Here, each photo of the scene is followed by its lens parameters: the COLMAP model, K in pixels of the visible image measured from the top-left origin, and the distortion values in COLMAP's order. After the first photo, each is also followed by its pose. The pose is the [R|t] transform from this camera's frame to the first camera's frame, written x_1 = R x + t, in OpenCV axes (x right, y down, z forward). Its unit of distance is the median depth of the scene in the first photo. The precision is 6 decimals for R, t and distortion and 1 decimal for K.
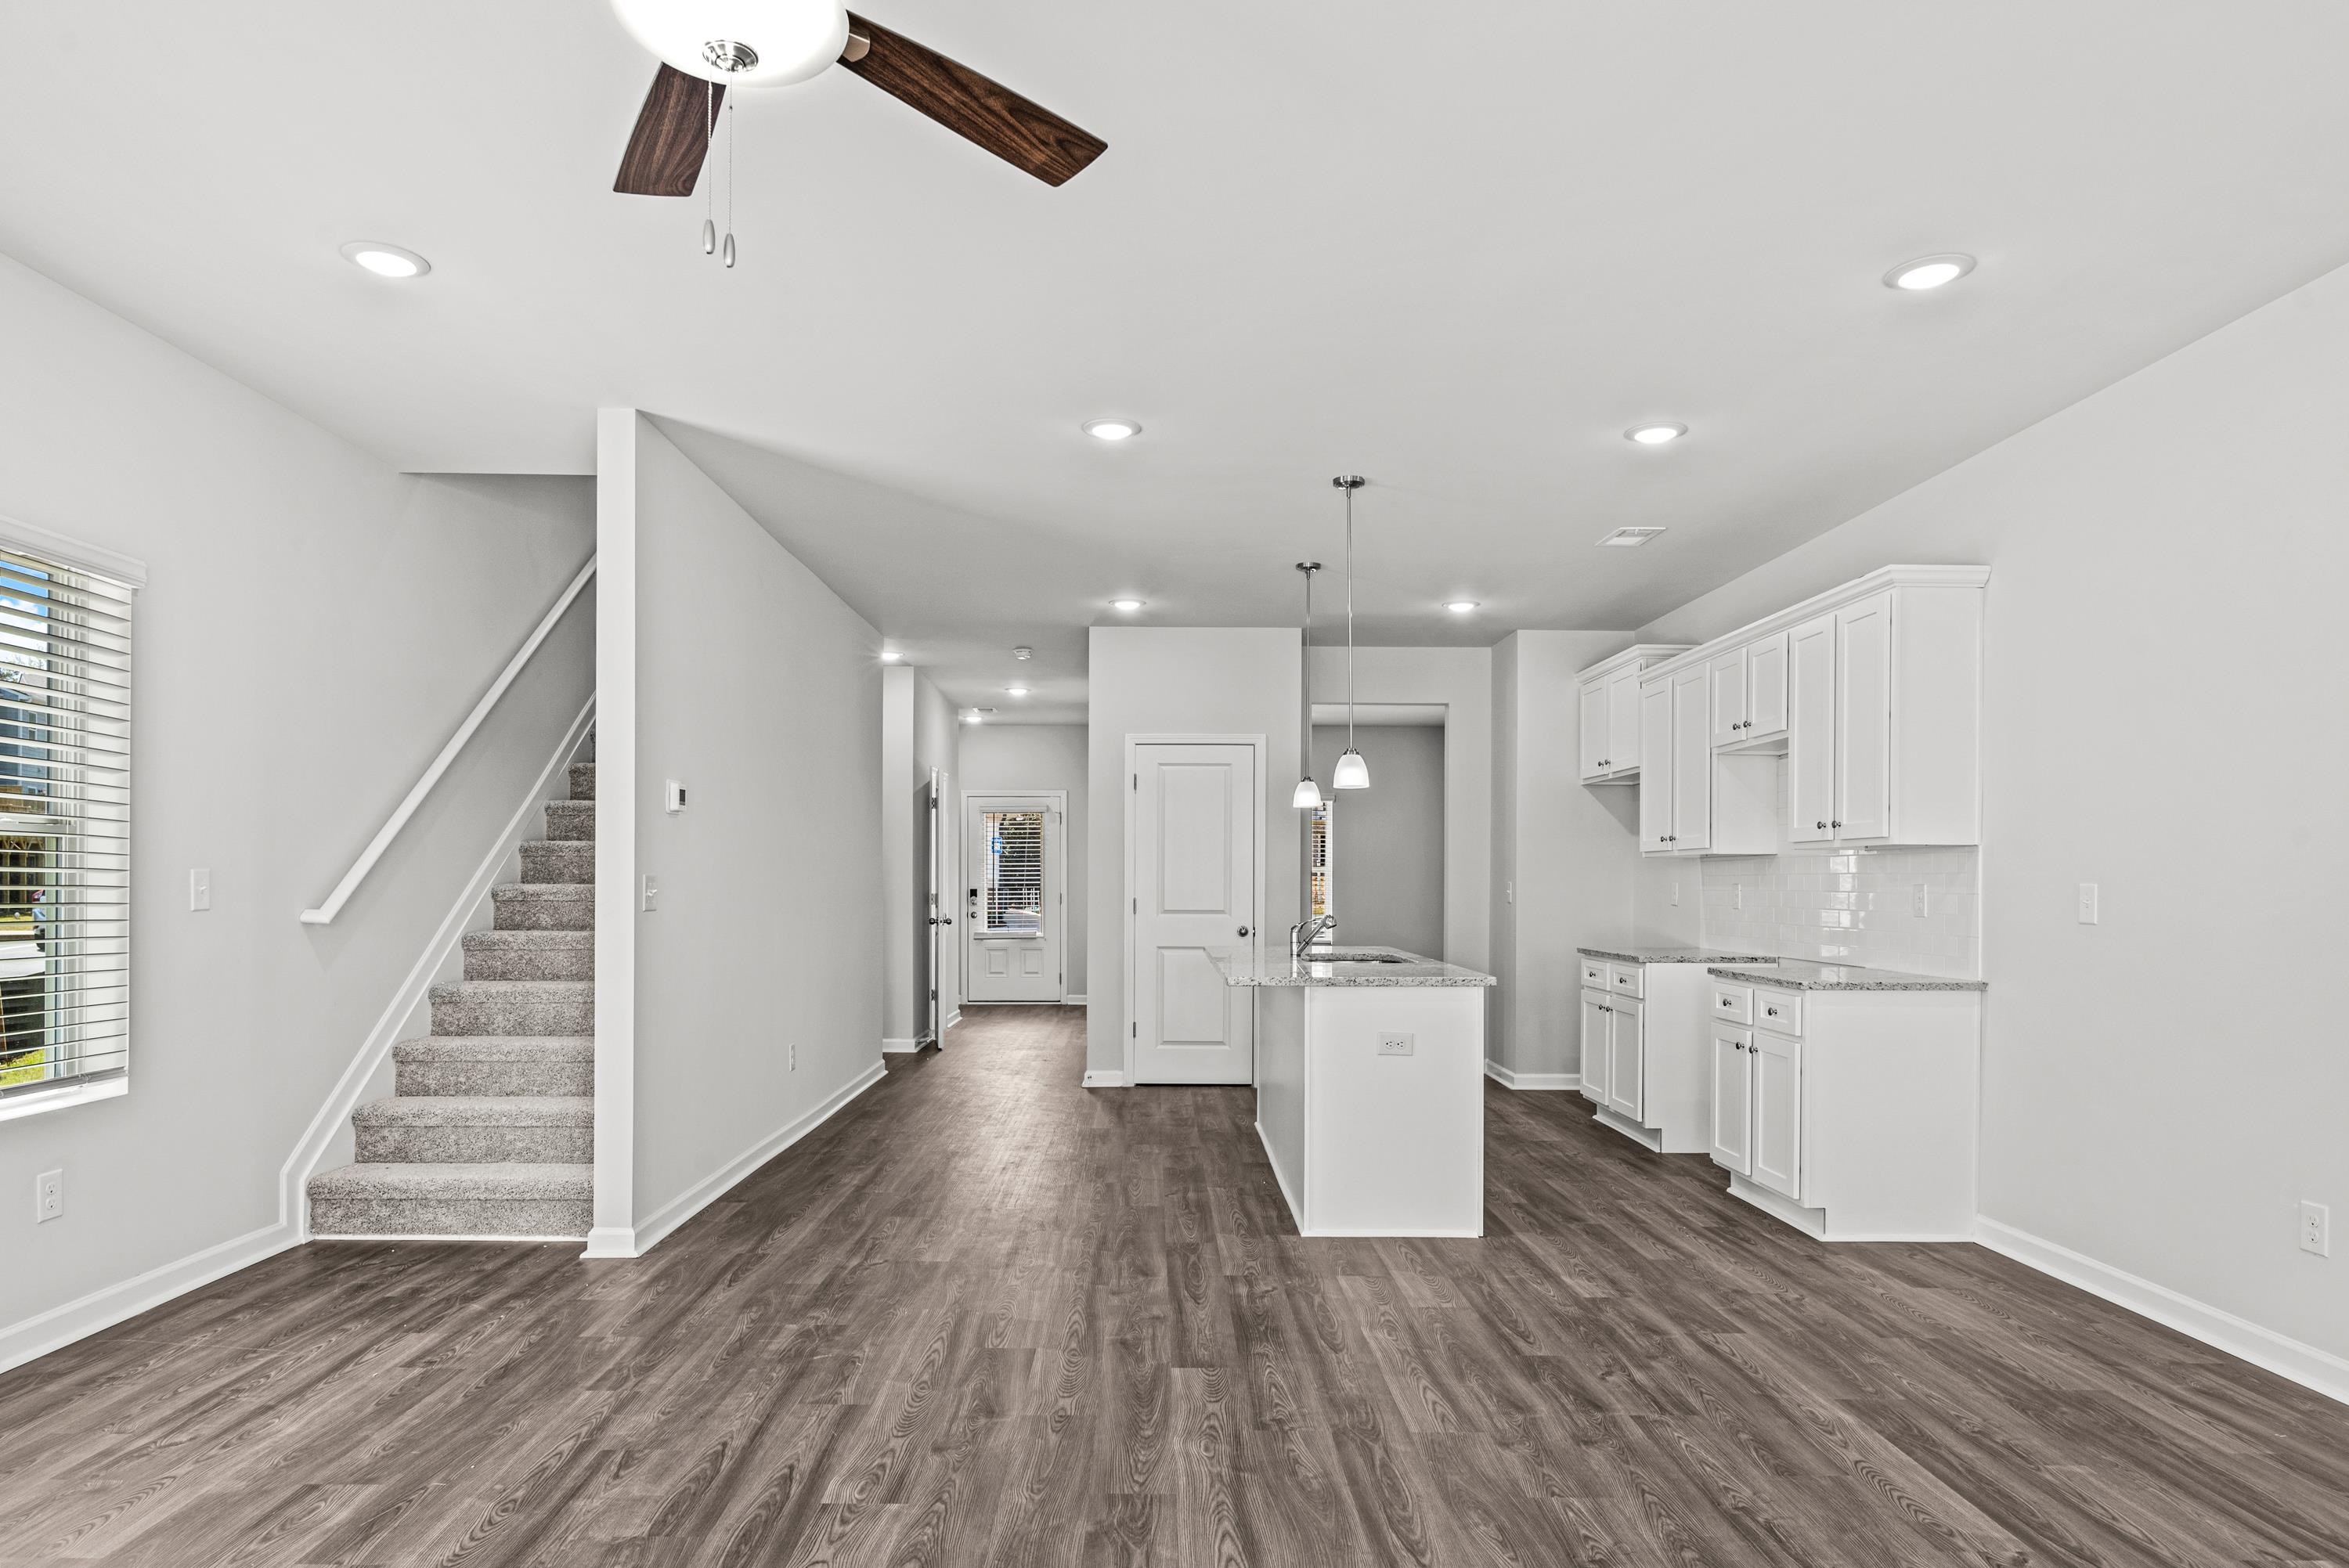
lens RADIAL K [[1357.3, 0, 1174.3], [0, 1357.3, 891.5], [0, 0, 1]] dist [-0.004164, 0.000905]
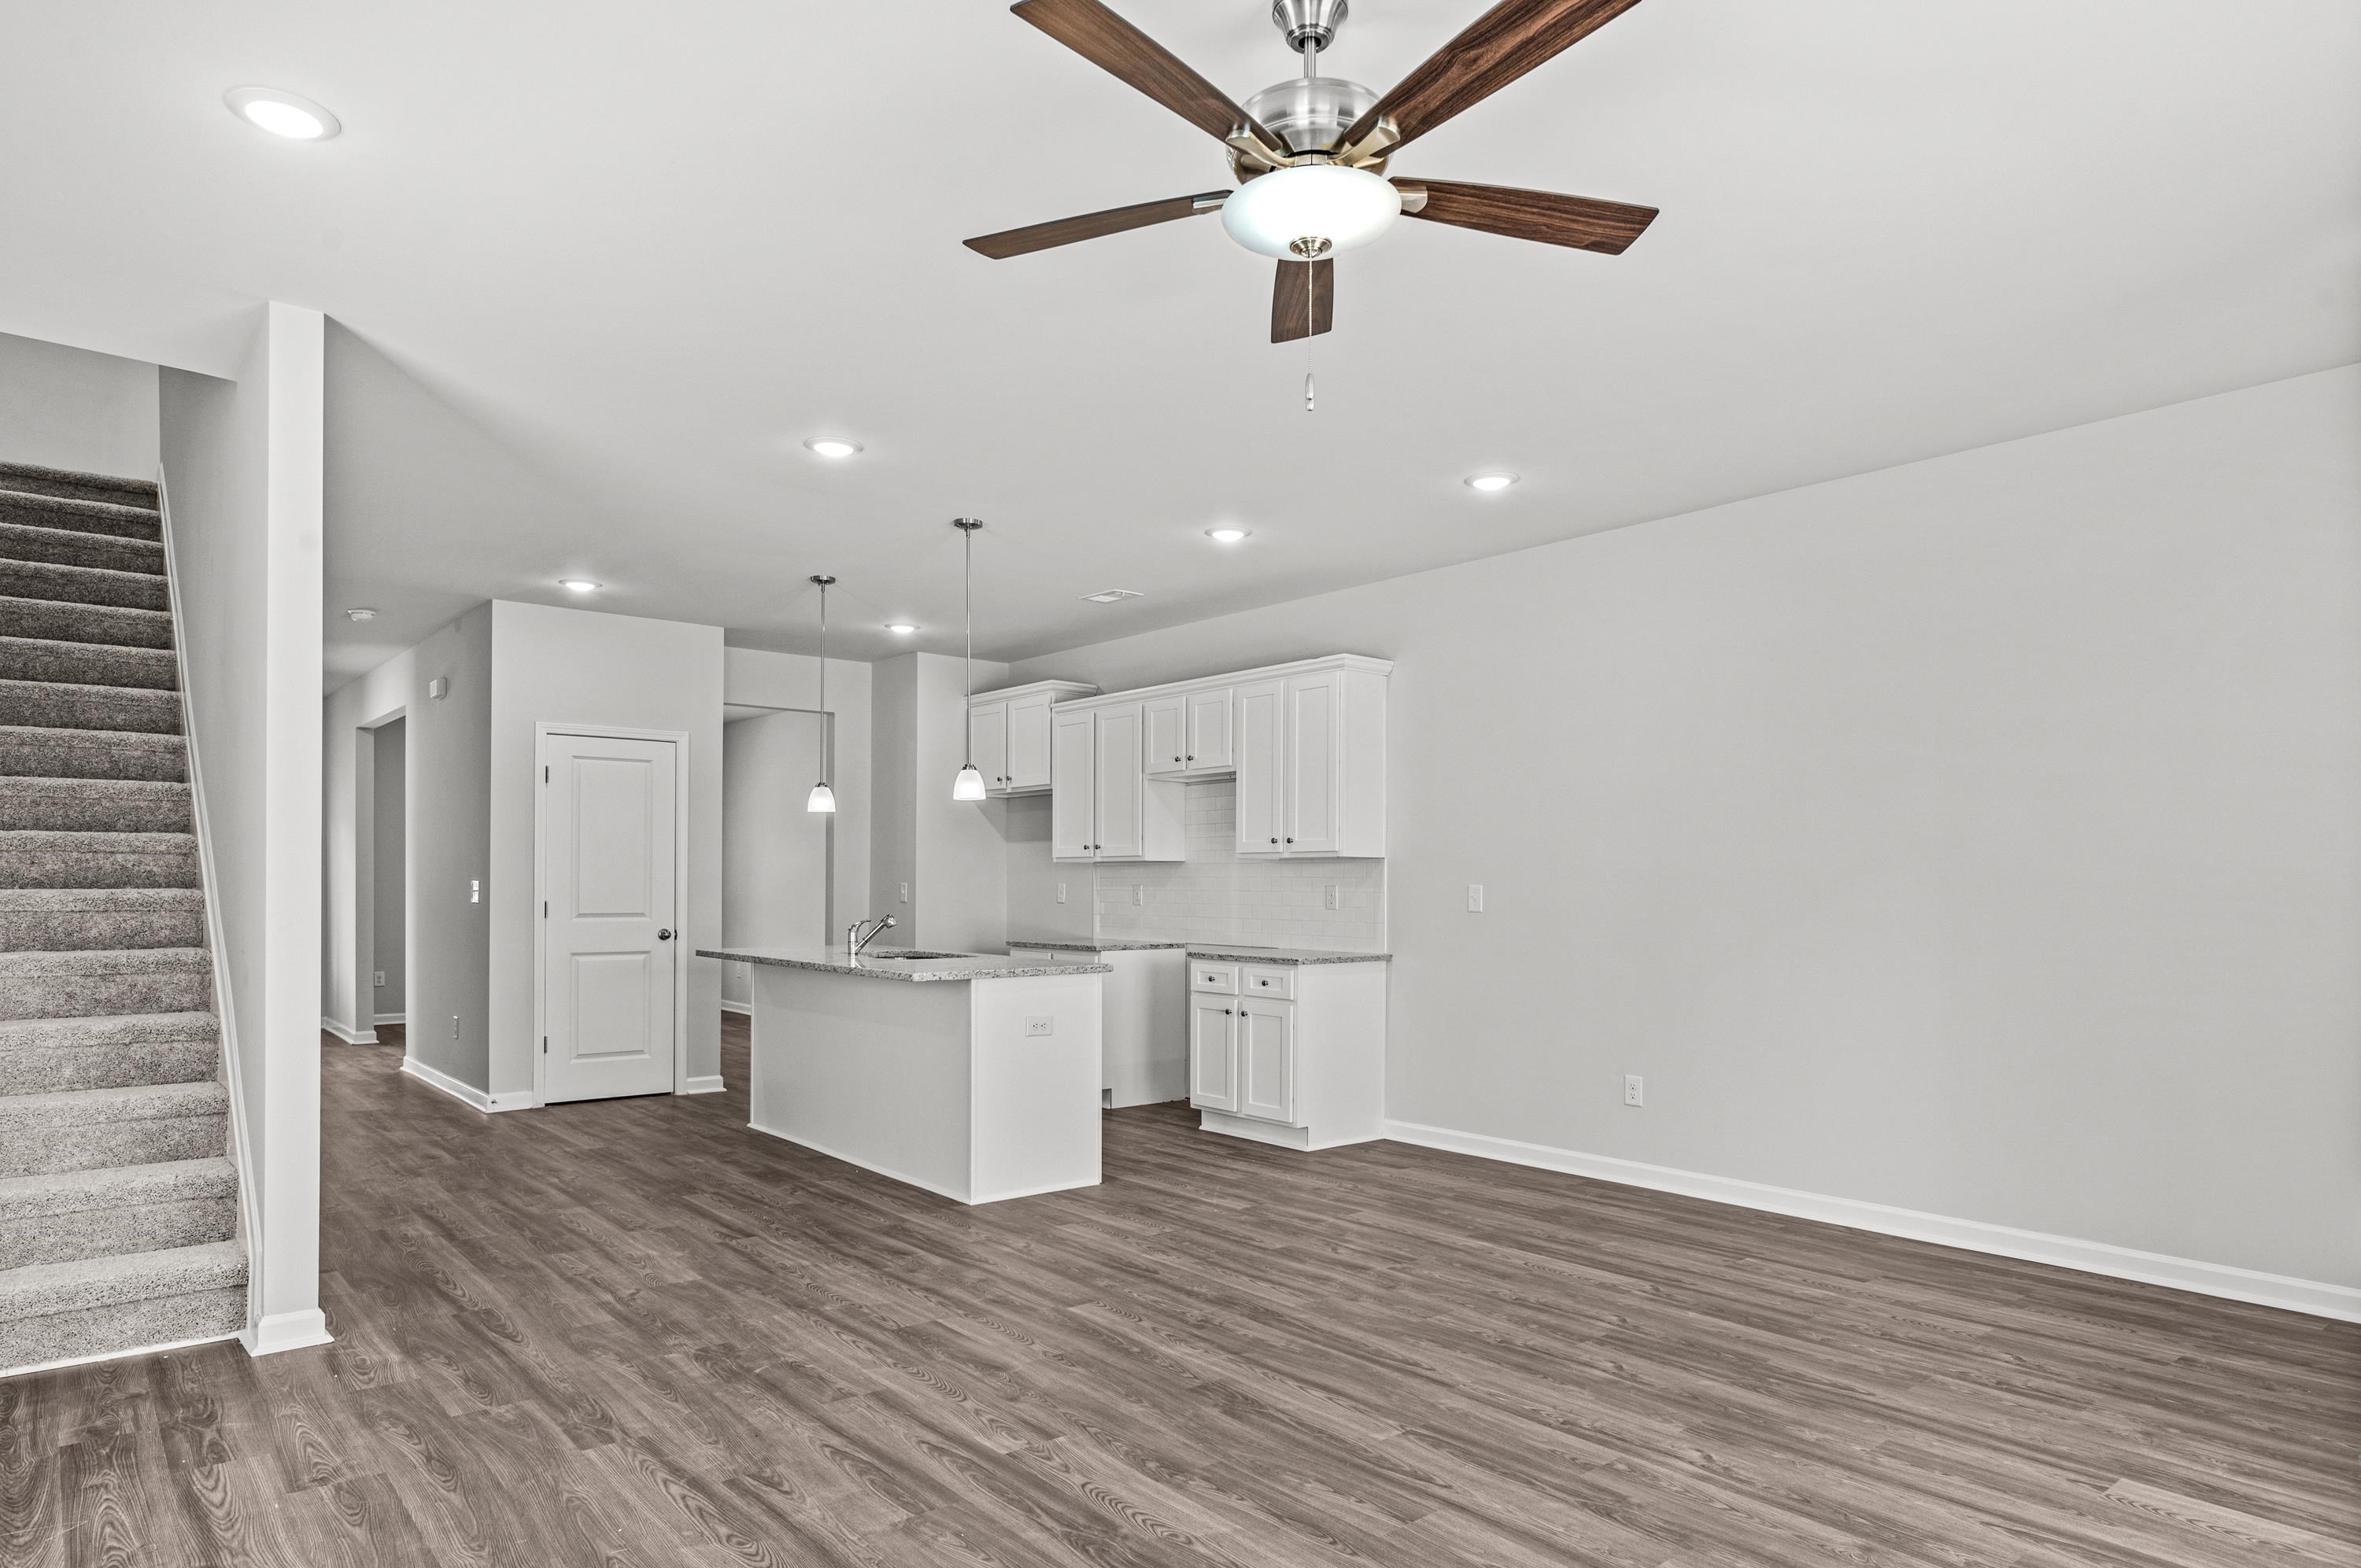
lens RADIAL K [[1364.1, 0, 1169.2], [0, 1364.1, 902.2], [0, 0, 1]] dist [-0.004164, 0.000905]
pose [[0.780166, -0.010376, 0.625486, -0.476014], [0.004233, 0.999927, 0.011307, -0.005221], [-0.625558, -0.006173, 0.780153, 0.030585]]
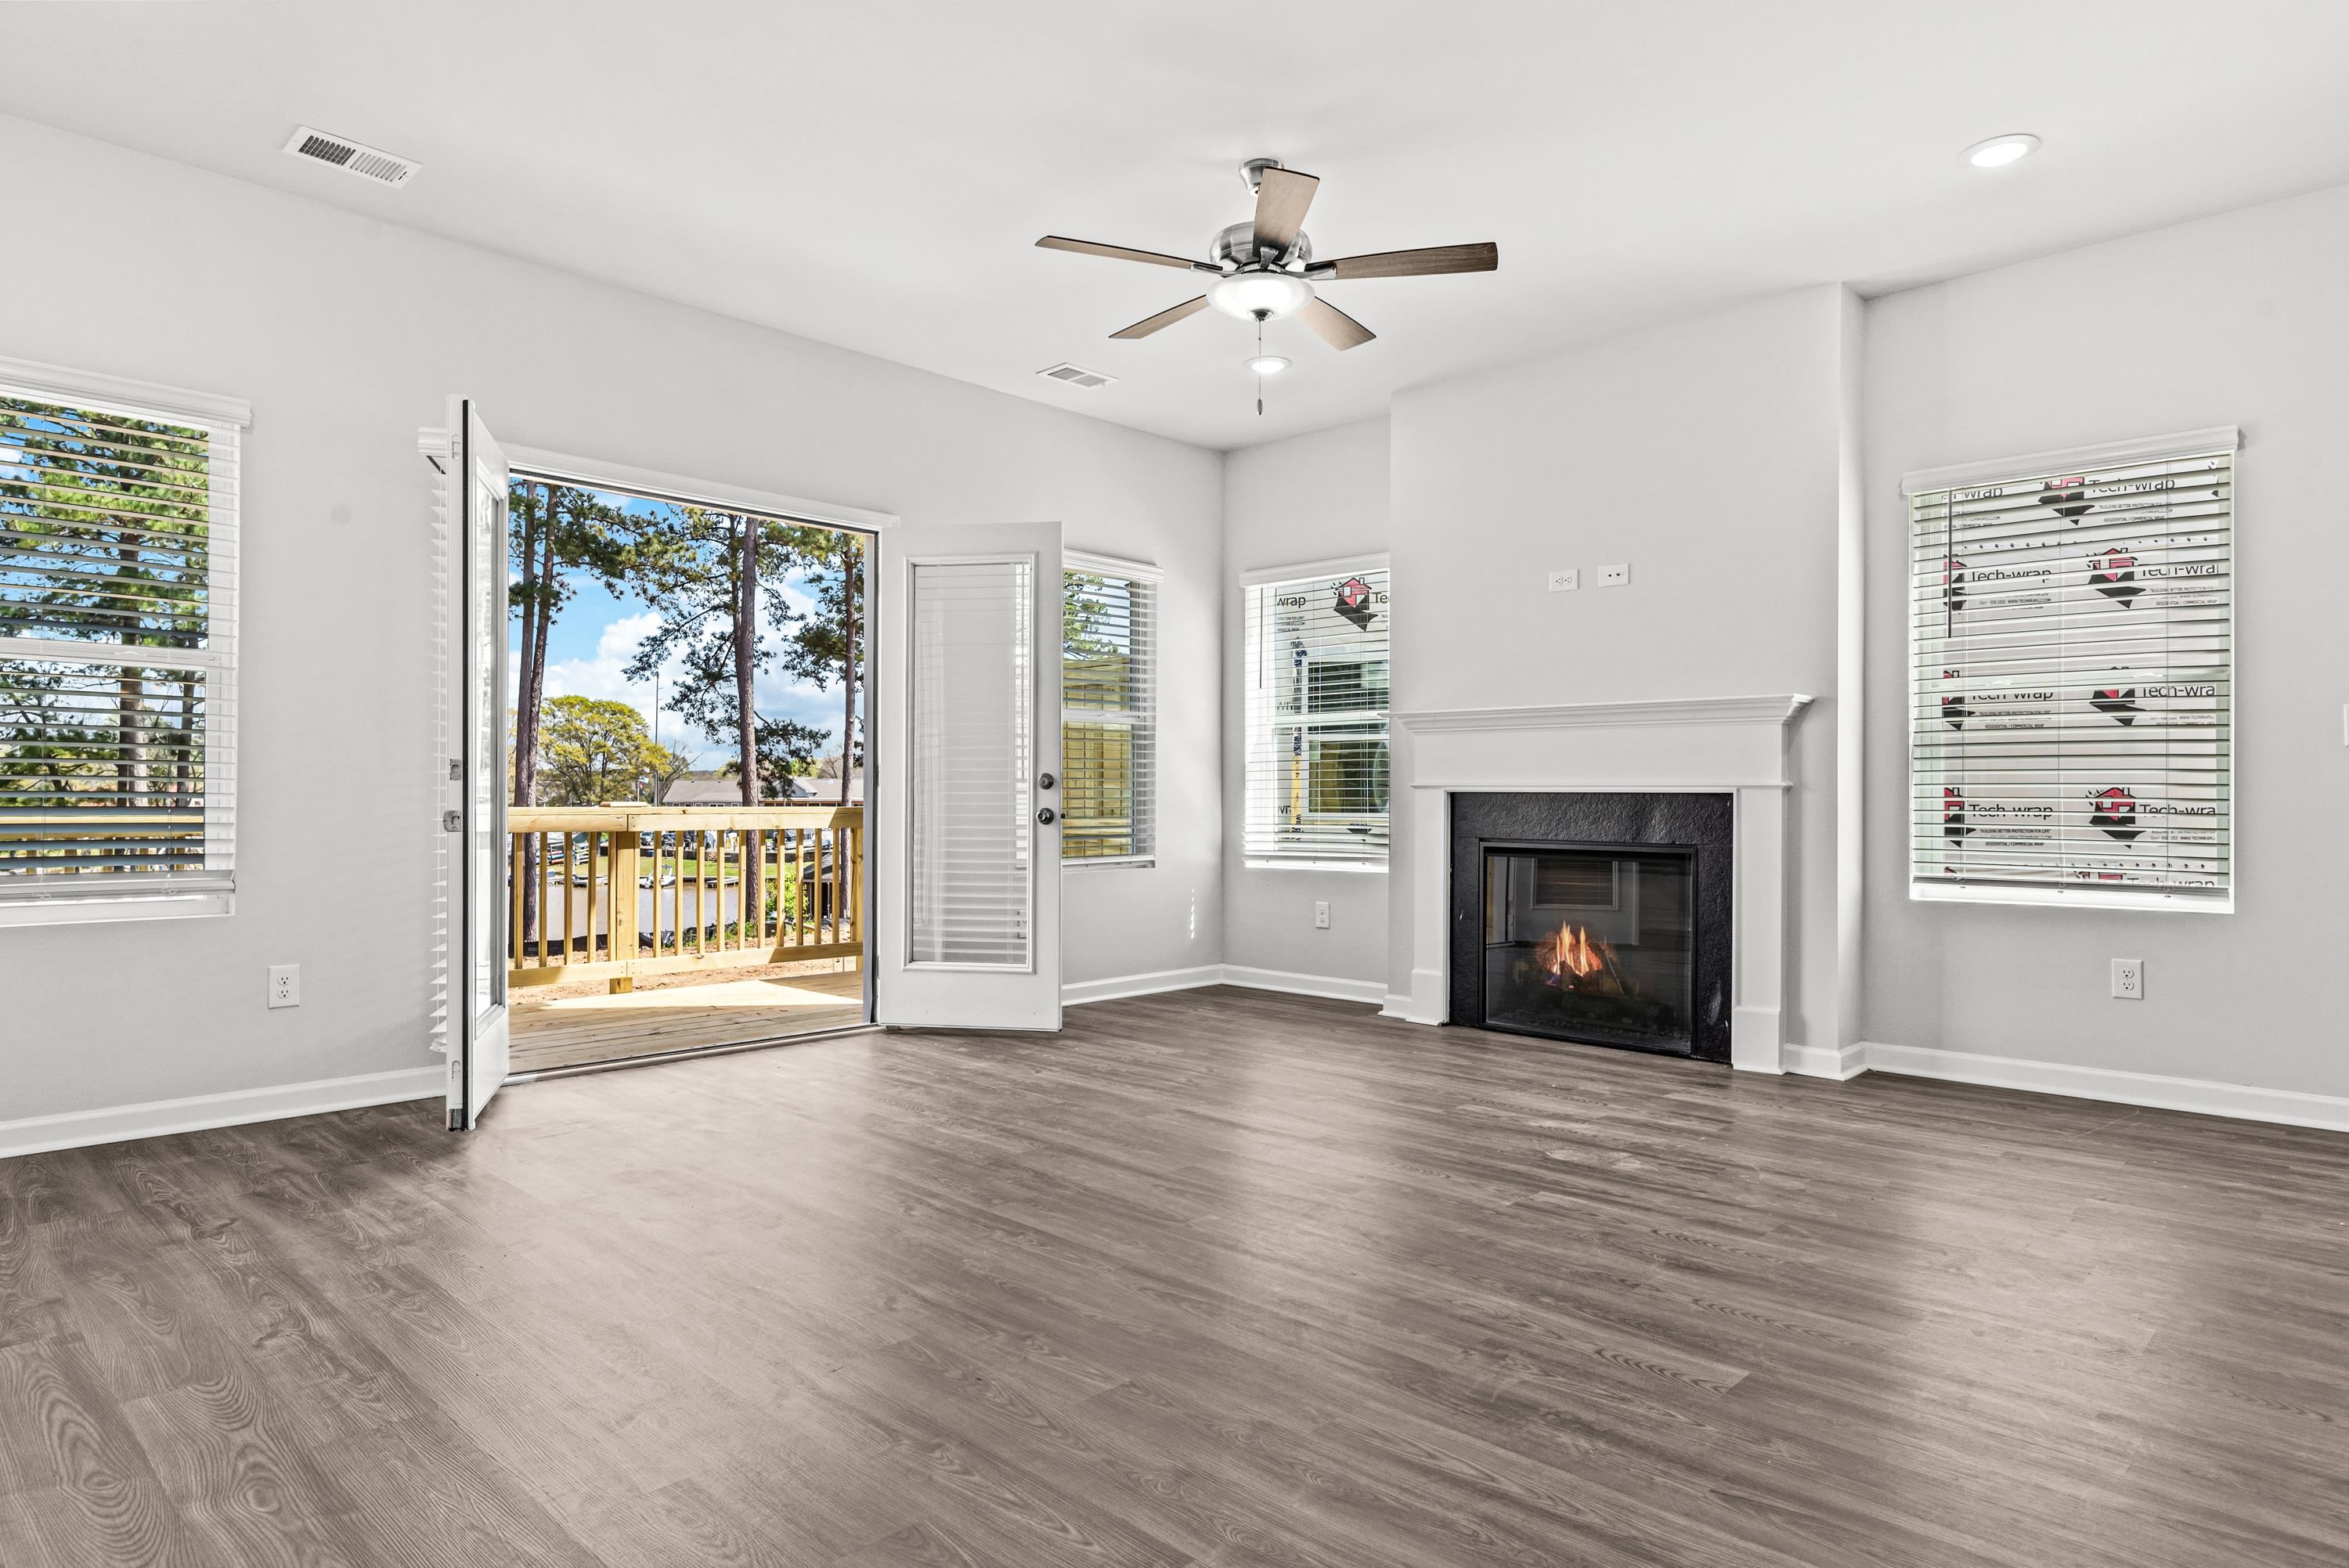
lens RADIAL K [[1357.3, 0, 1165.7], [0, 1357.3, 784.9], [0, 0, 1]] dist [-0.004164, 0.000905]
pose [[-0.700211, -0.016070, -0.713756, 0.492713], [-0.014395, 0.999861, -0.008391, 0.052968], [0.713791, 0.004399, -0.700345, 0.915449]]
